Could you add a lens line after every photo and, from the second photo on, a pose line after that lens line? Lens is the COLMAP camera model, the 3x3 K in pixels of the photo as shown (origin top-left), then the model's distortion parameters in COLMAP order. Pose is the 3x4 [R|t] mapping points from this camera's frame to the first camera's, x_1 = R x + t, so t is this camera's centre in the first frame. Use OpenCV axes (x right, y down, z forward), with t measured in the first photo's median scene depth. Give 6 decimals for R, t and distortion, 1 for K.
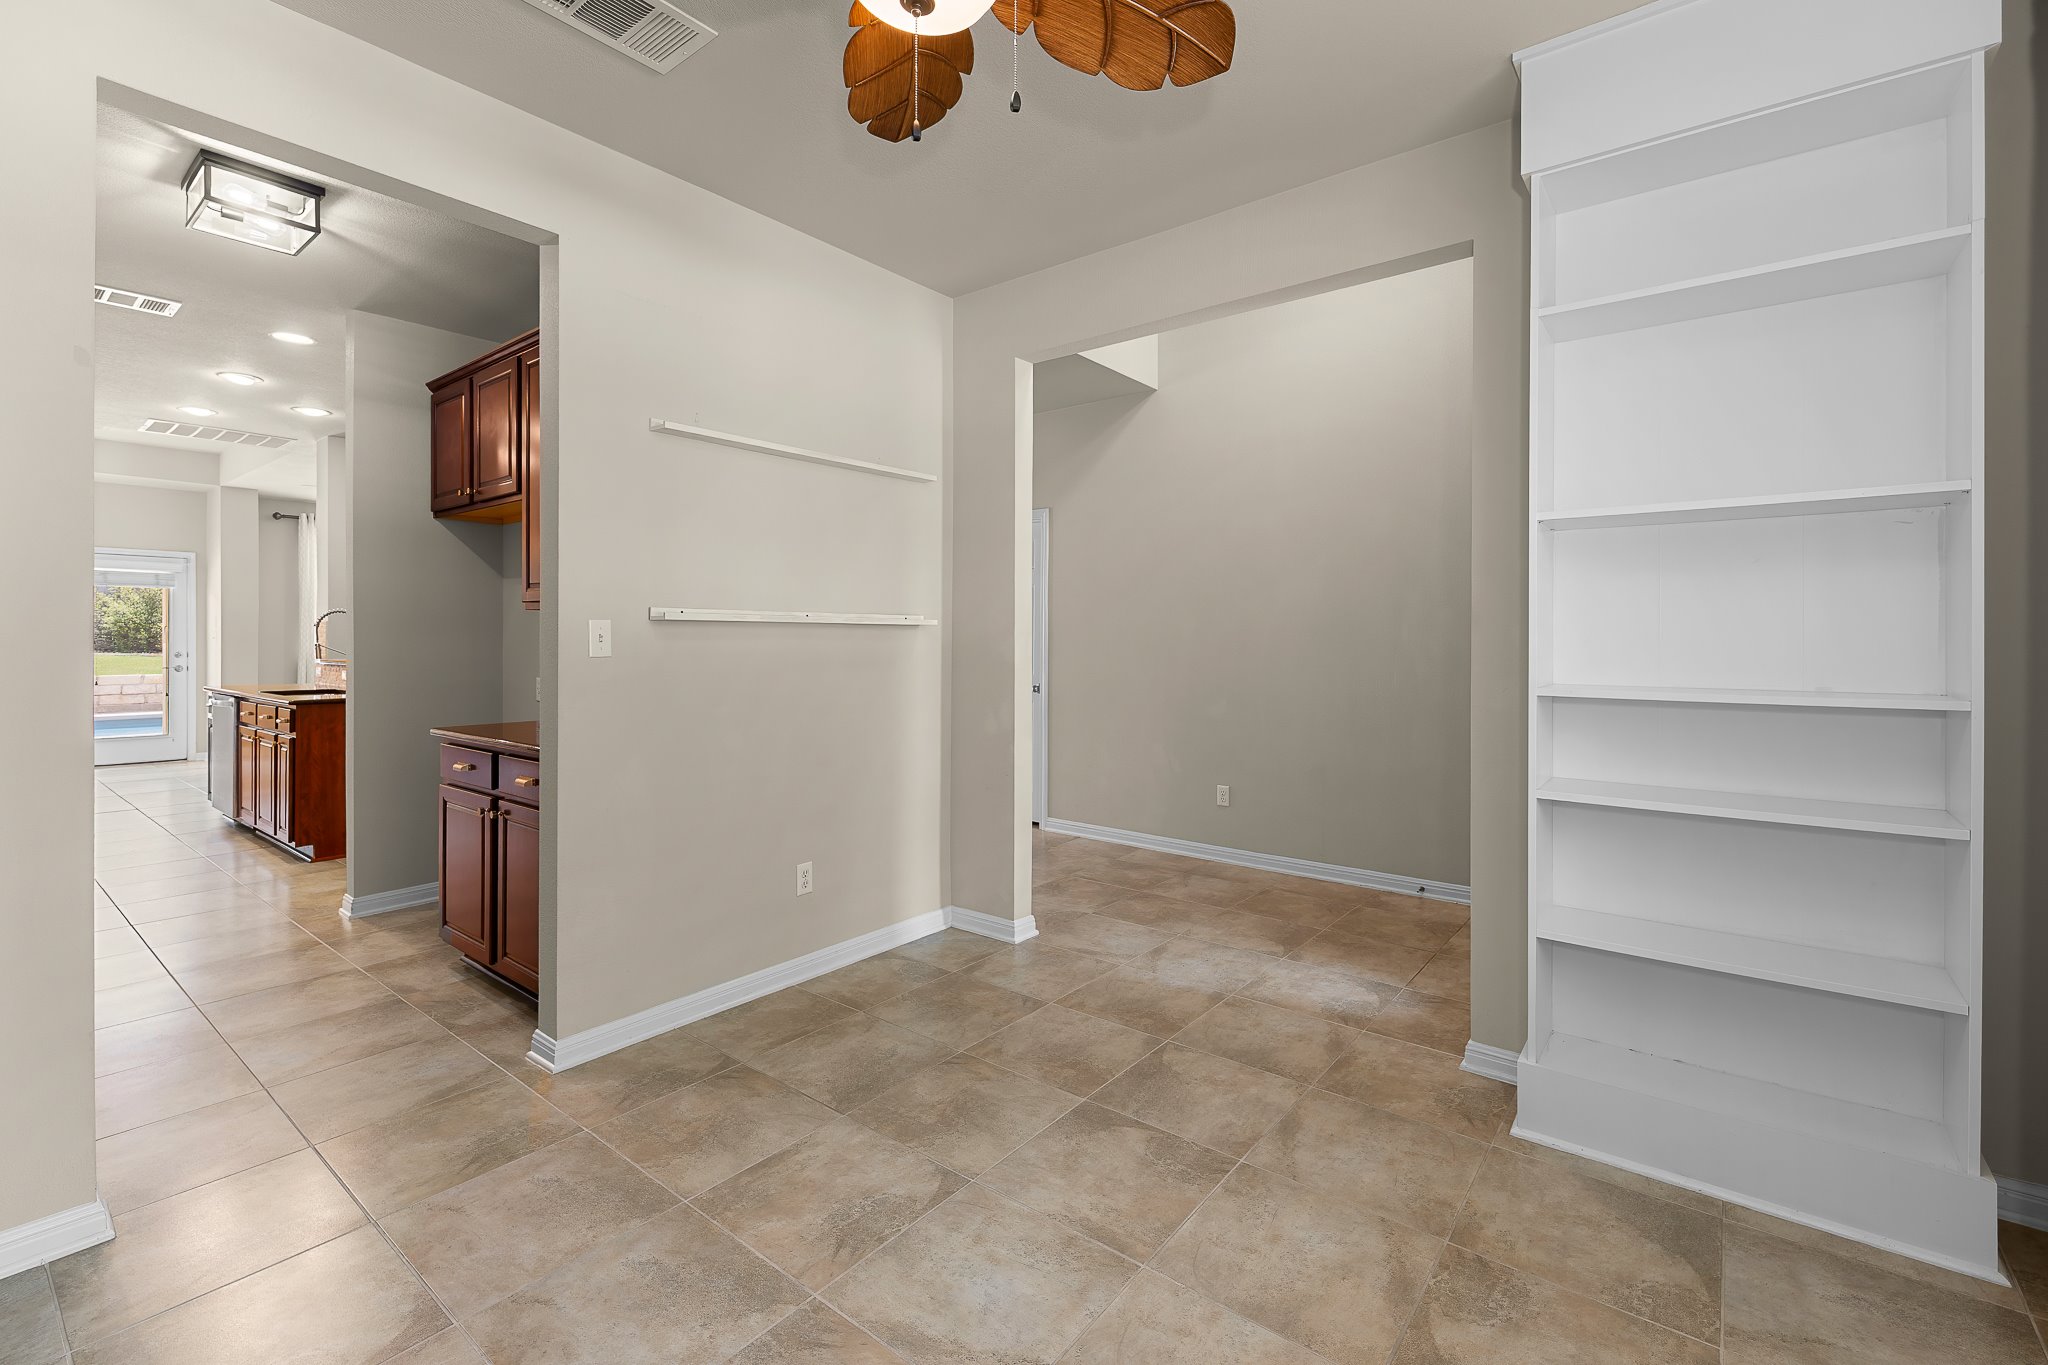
lens RADIAL K [[903.2, 0, 1019.9], [0, 903.2, 638.1], [0, 0, 1]] dist [0.002763, -0.000547]
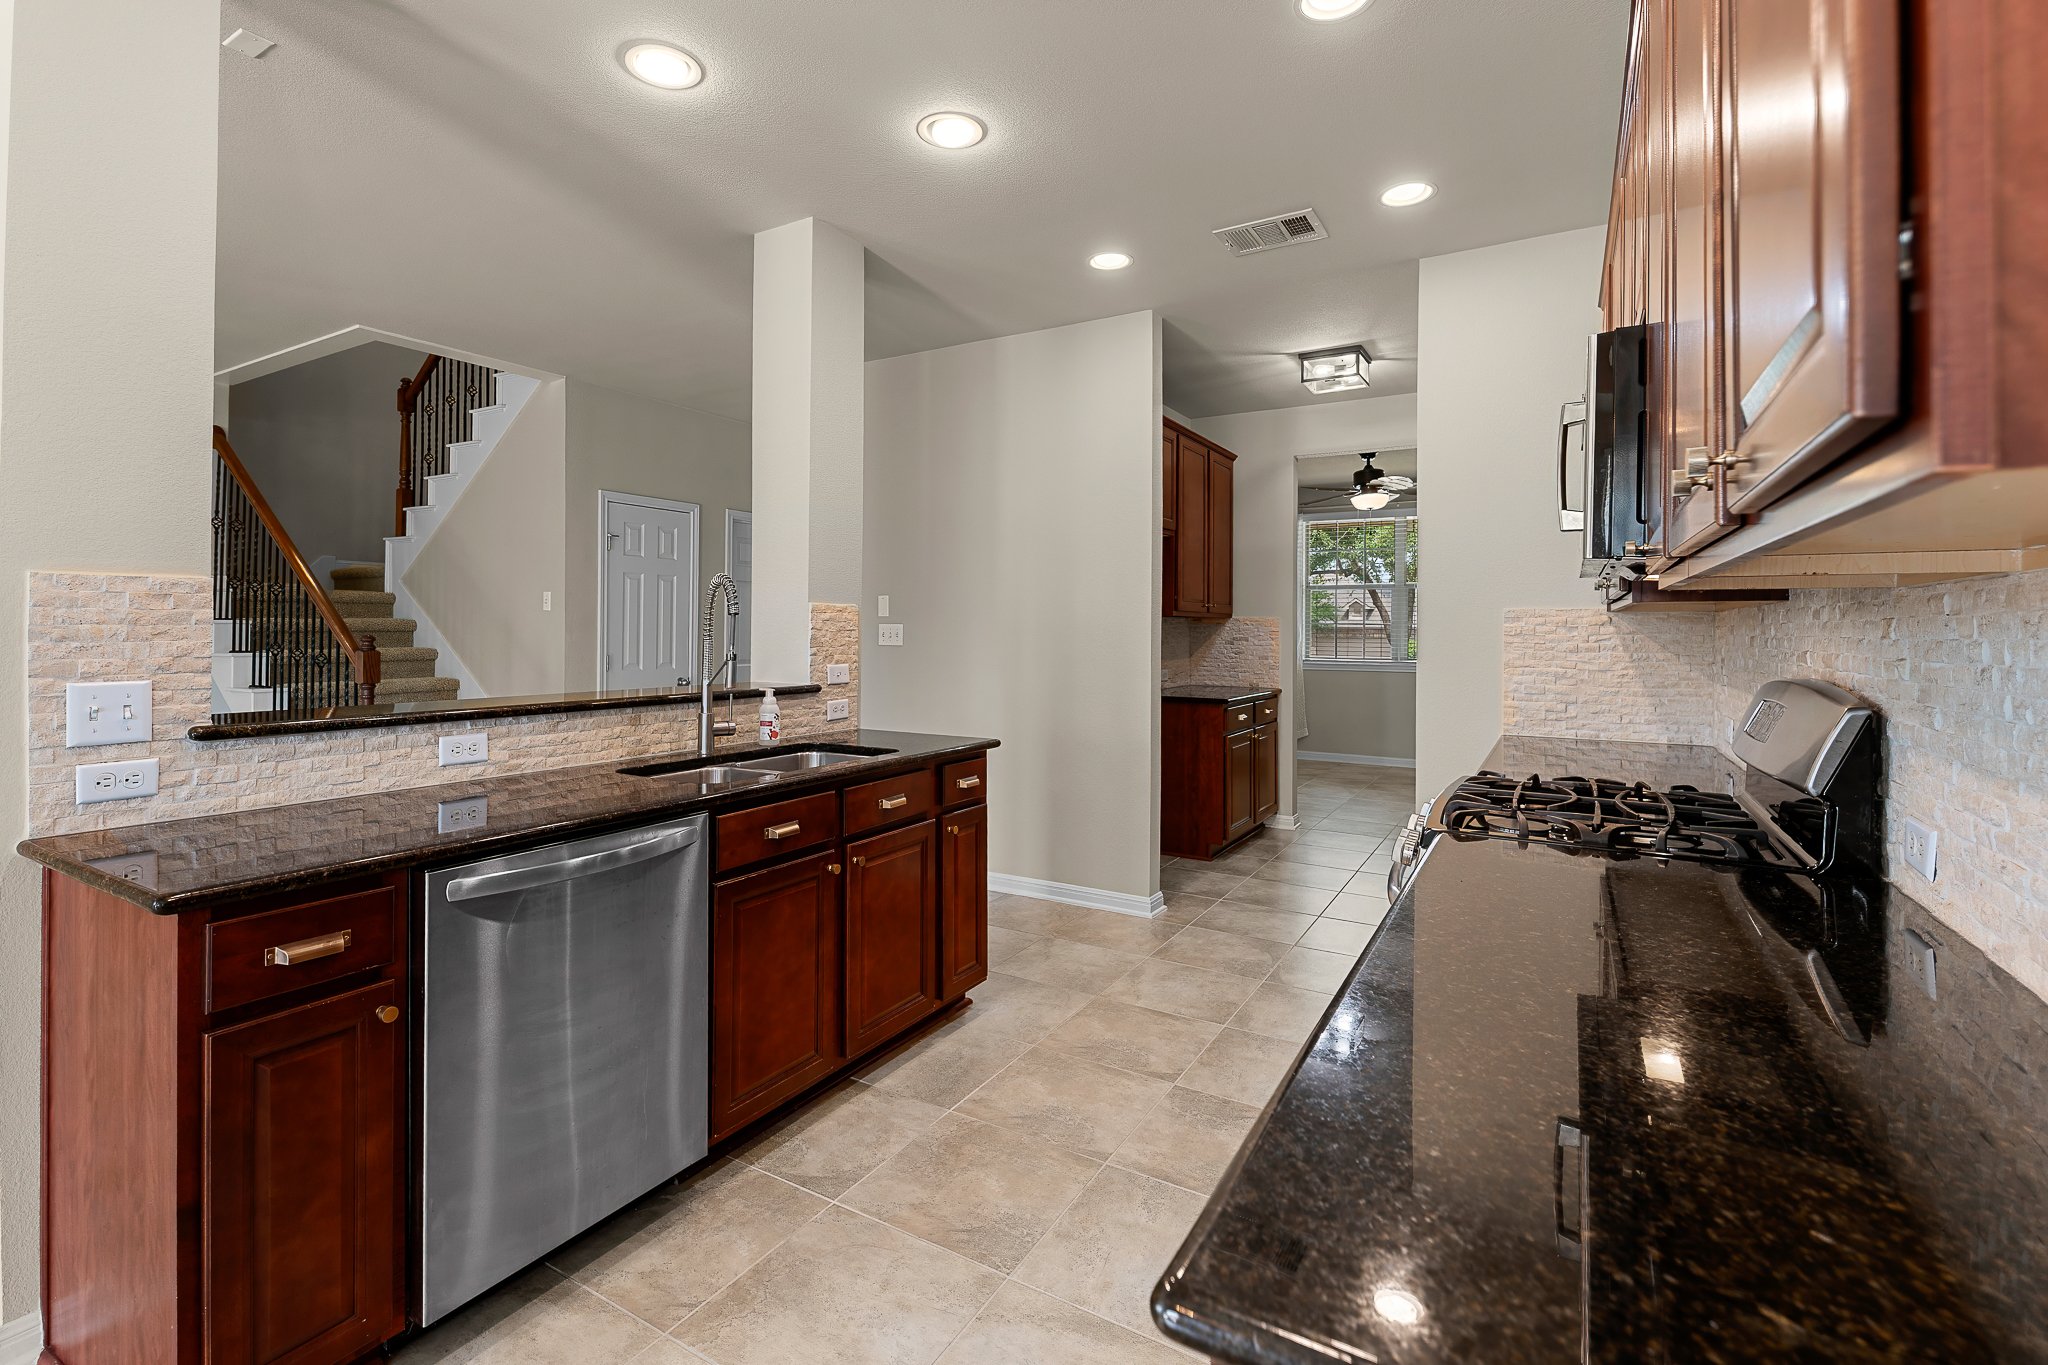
lens RADIAL K [[922.7, 0, 1016.7], [0, 922.7, 630.3], [0, 0, 1]] dist [0.015650, -0.000266]
pose [[-0.147350, -0.001508, 0.989083, -1.103419], [-0.006404, 0.999979, 0.000570, -0.005297], [-0.989064, -0.006250, -0.147357, 0.829537]]
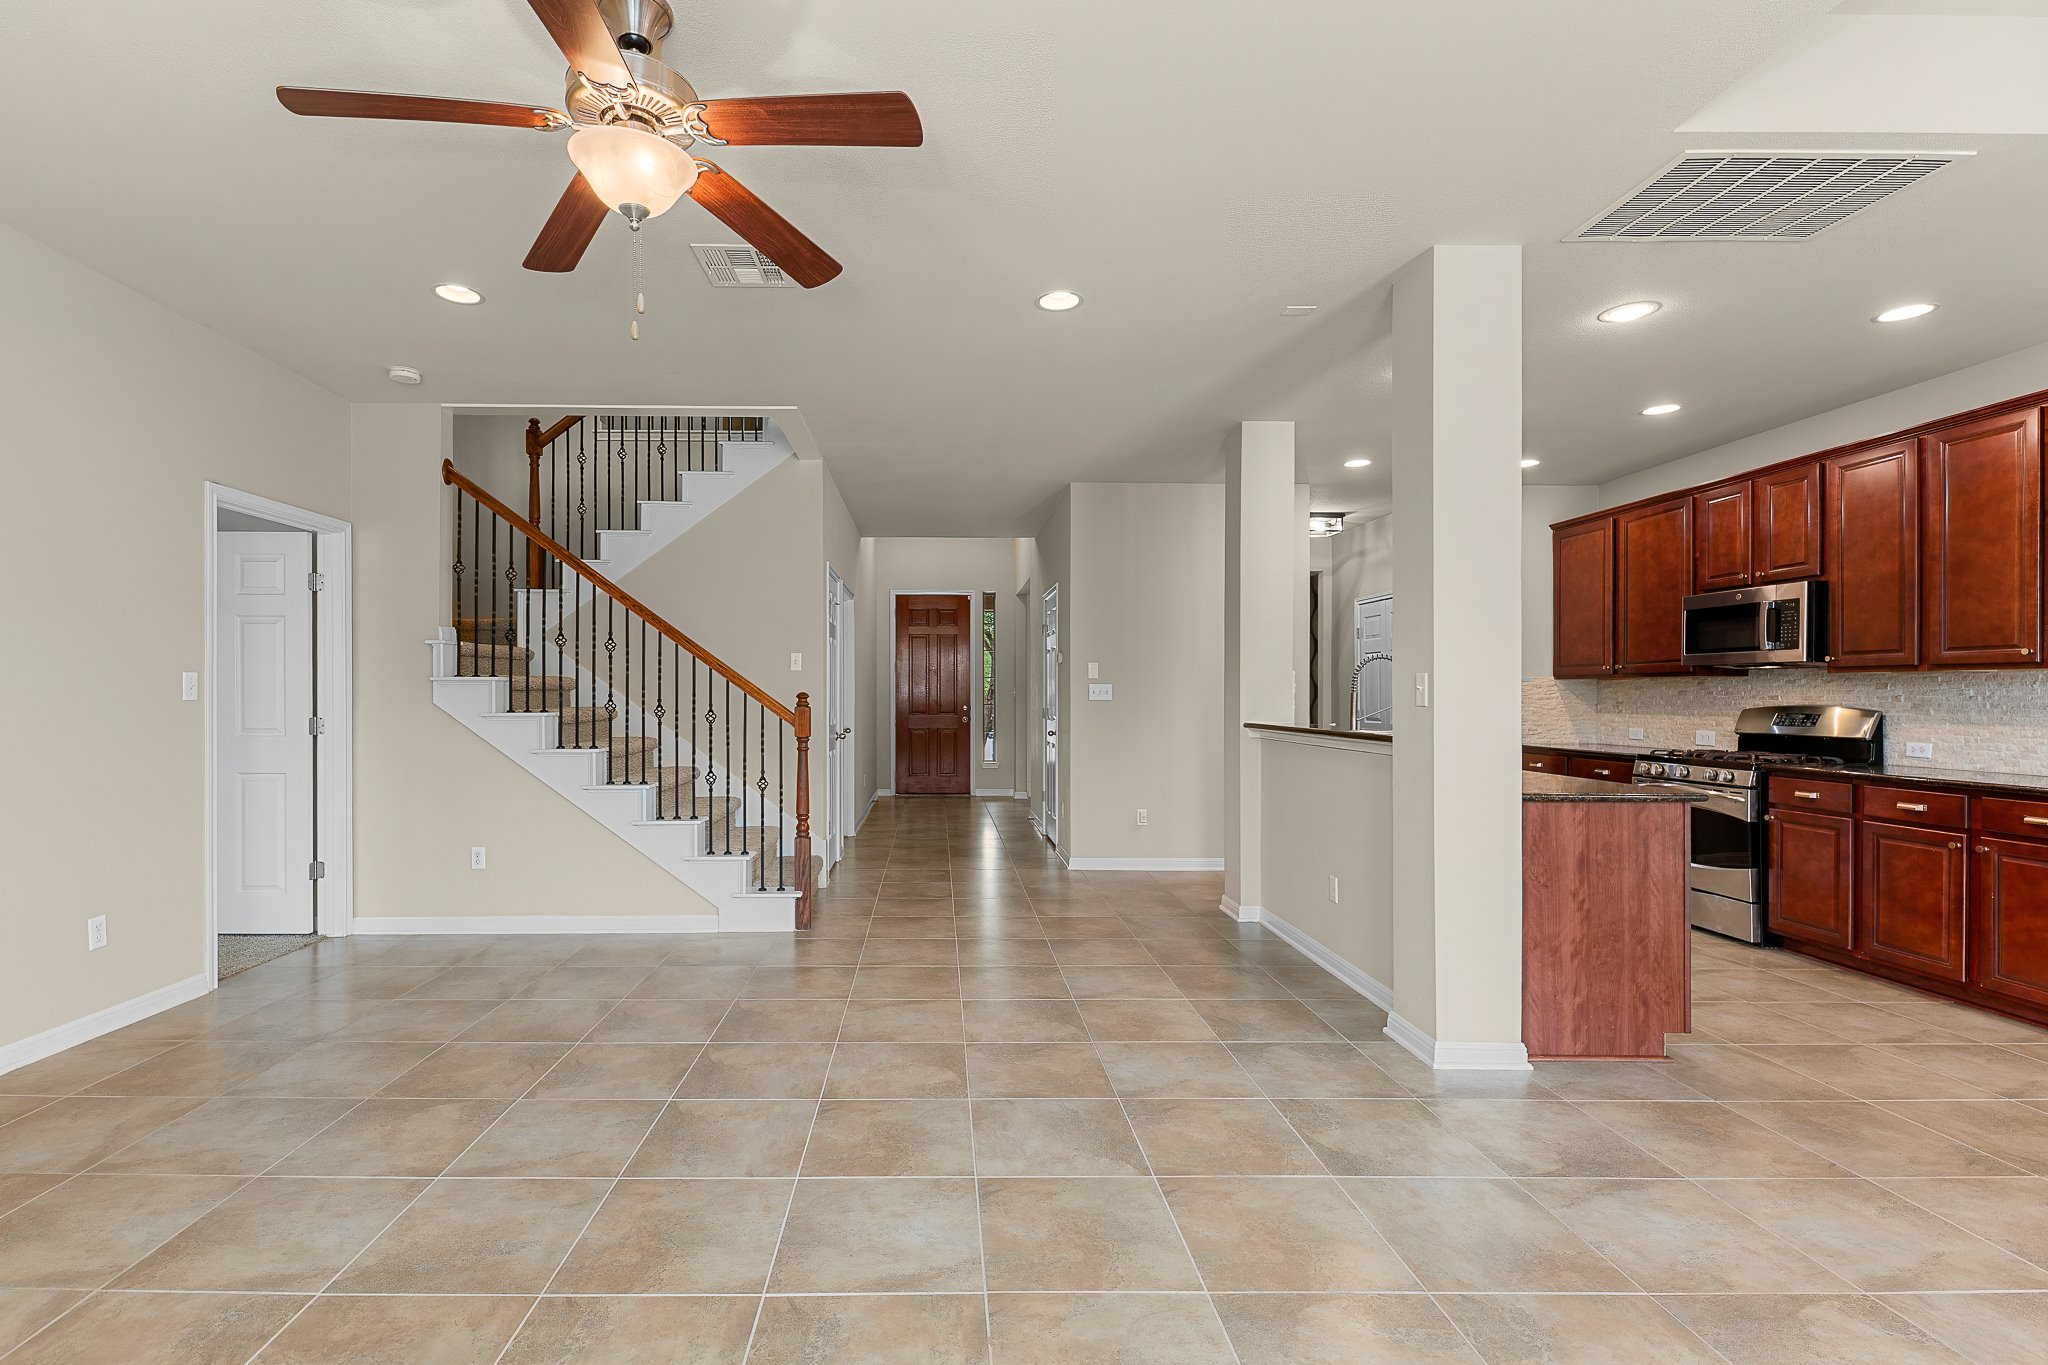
lens RADIAL K [[919.2, 0, 942.9], [0, 919.2, 694.8], [0, 0, 1]] dist [0.014526, -0.009663]
pose [[-0.636569, -0.003036, 0.771213, -0.999591], [-0.005101, 0.999987, -0.000274, 0.003447], [-0.771203, -0.004109, -0.636577, 1.591369]]
